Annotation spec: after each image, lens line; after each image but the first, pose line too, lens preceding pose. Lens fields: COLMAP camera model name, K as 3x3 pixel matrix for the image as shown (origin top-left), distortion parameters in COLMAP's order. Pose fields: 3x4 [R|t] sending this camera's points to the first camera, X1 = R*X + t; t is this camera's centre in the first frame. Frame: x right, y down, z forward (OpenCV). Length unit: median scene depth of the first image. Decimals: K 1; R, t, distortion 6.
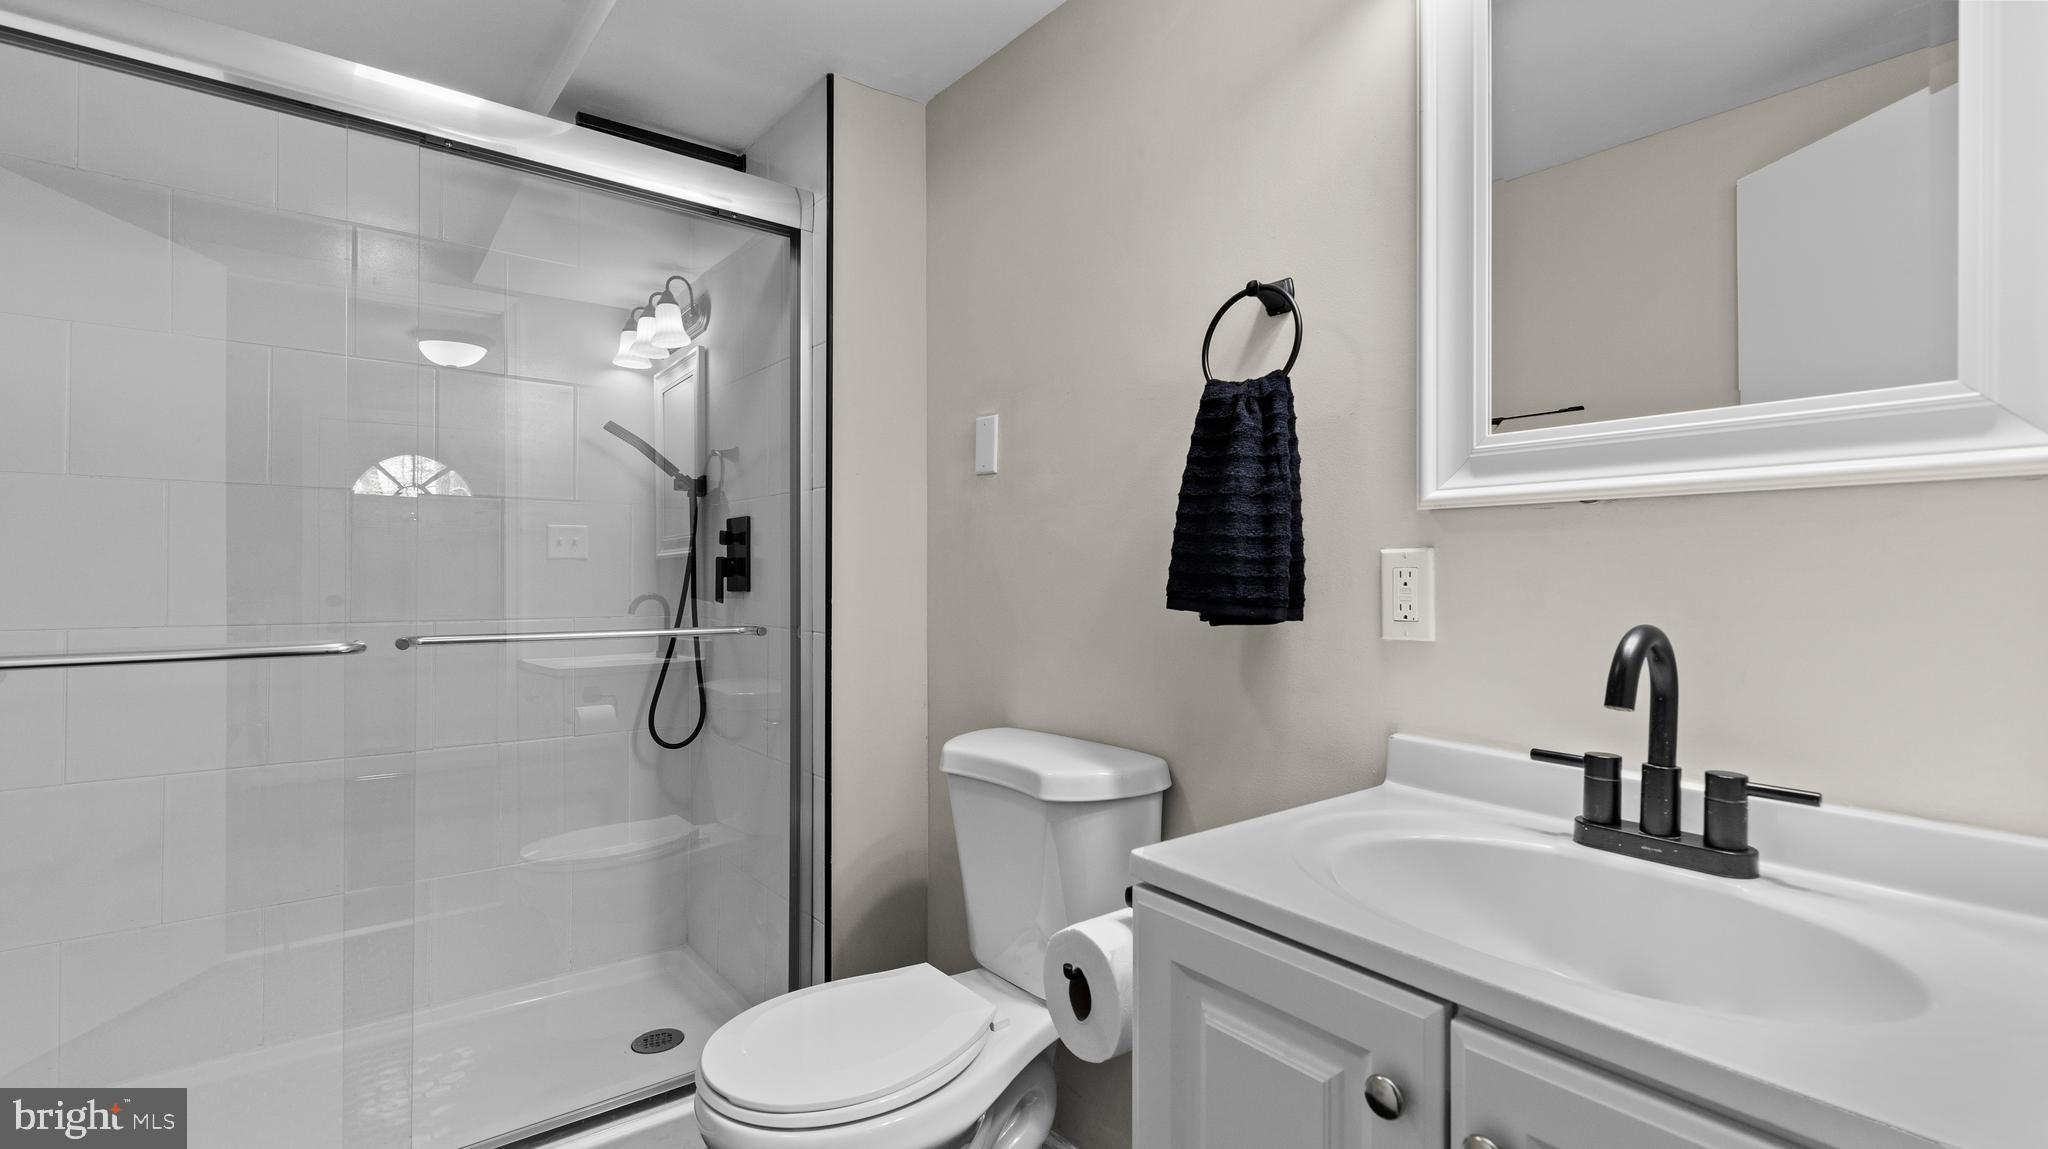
lens RADIAL K [[923.1, 0, 1025.5], [0, 923.1, 572.1], [0, 0, 1]] dist [0.002490, -0.000778]
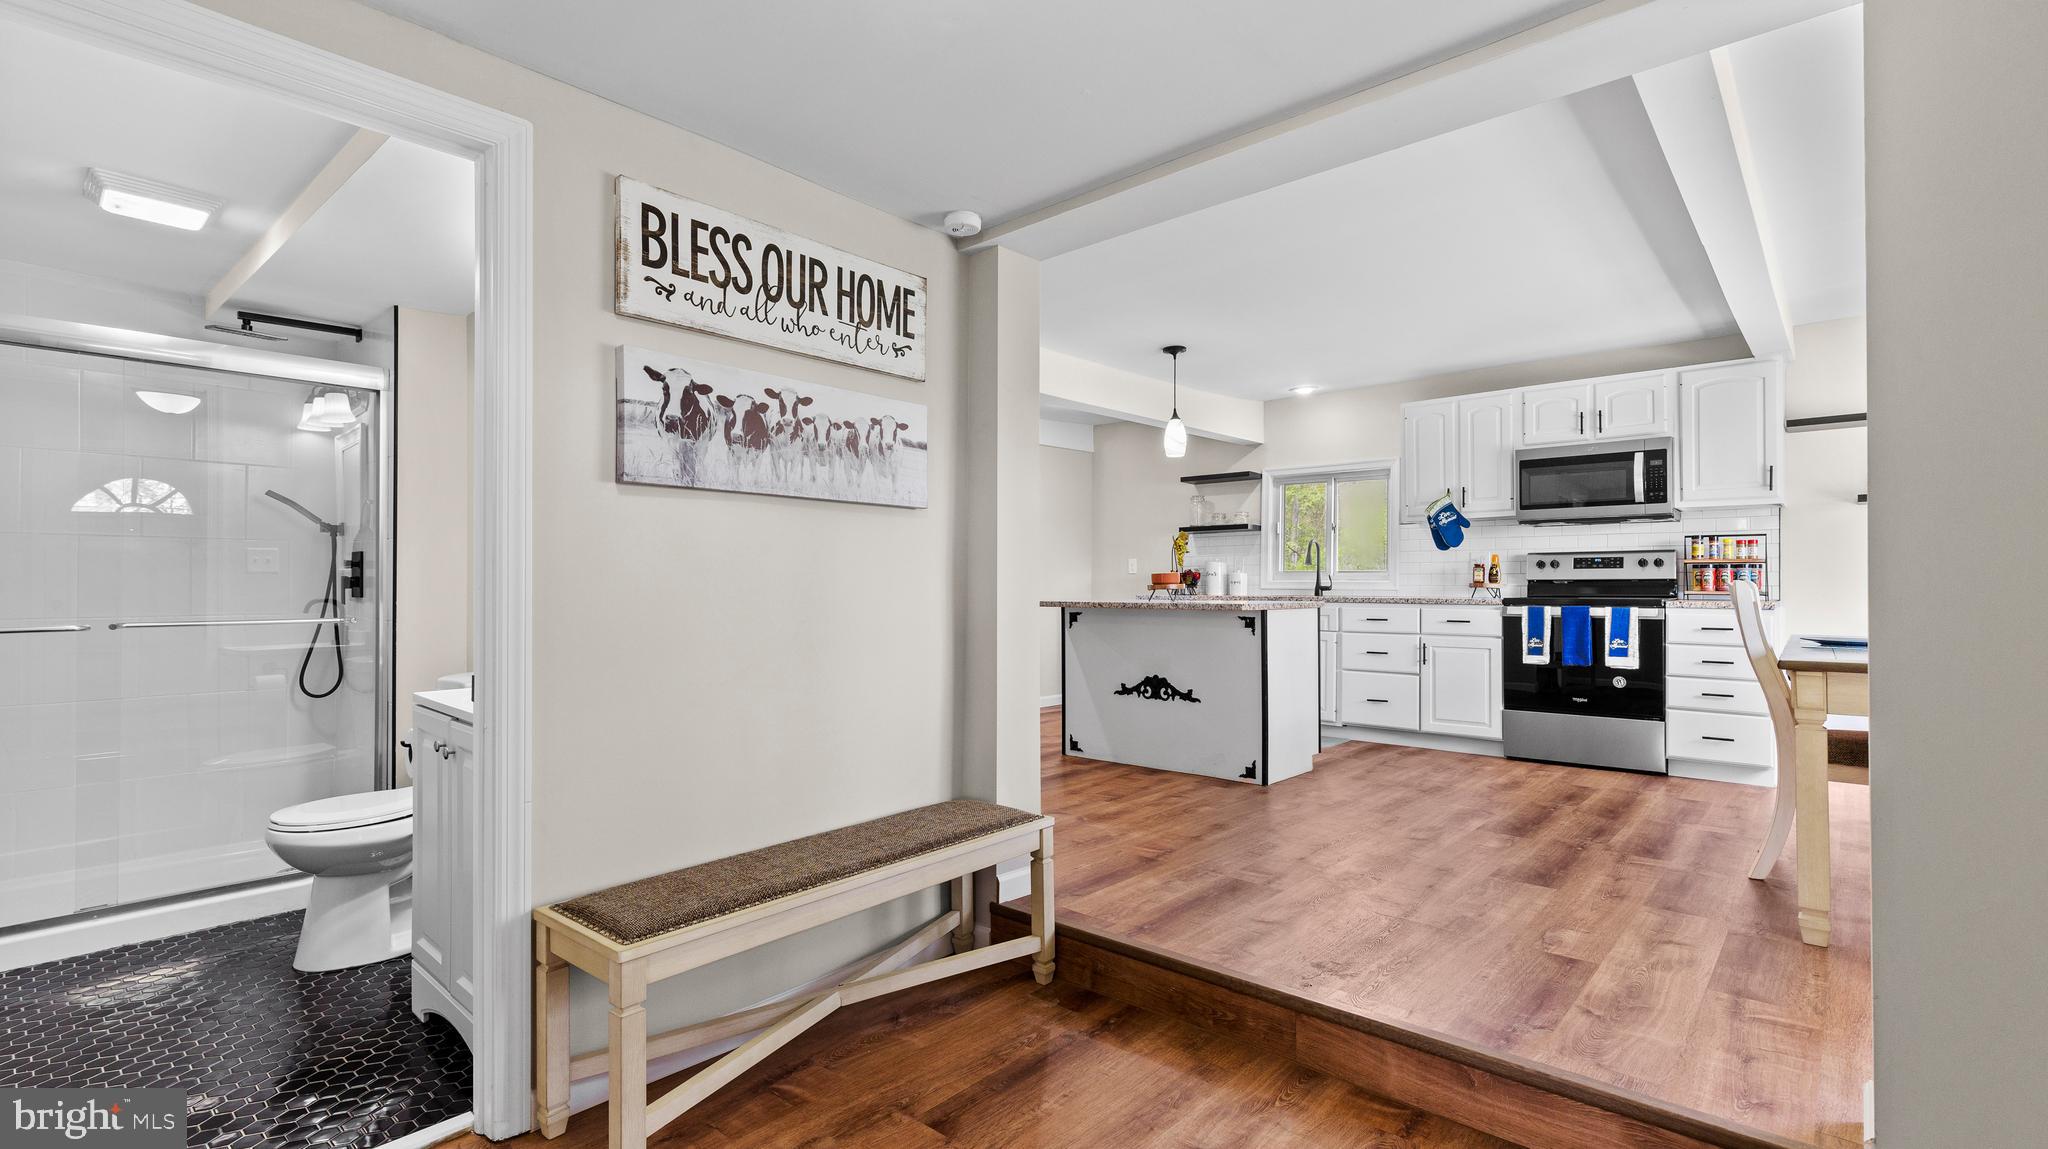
lens RADIAL K [[923.1, 0, 1032.3], [0, 923.1, 571.3], [0, 0, 1]] dist [0.002490, -0.000778]
pose [[0.984135, 0.001878, 0.177409, 0.528694], [-0.001654, 0.999998, -0.001413, -0.022214], [-0.177411, 0.001097, 0.984136, -0.751238]]
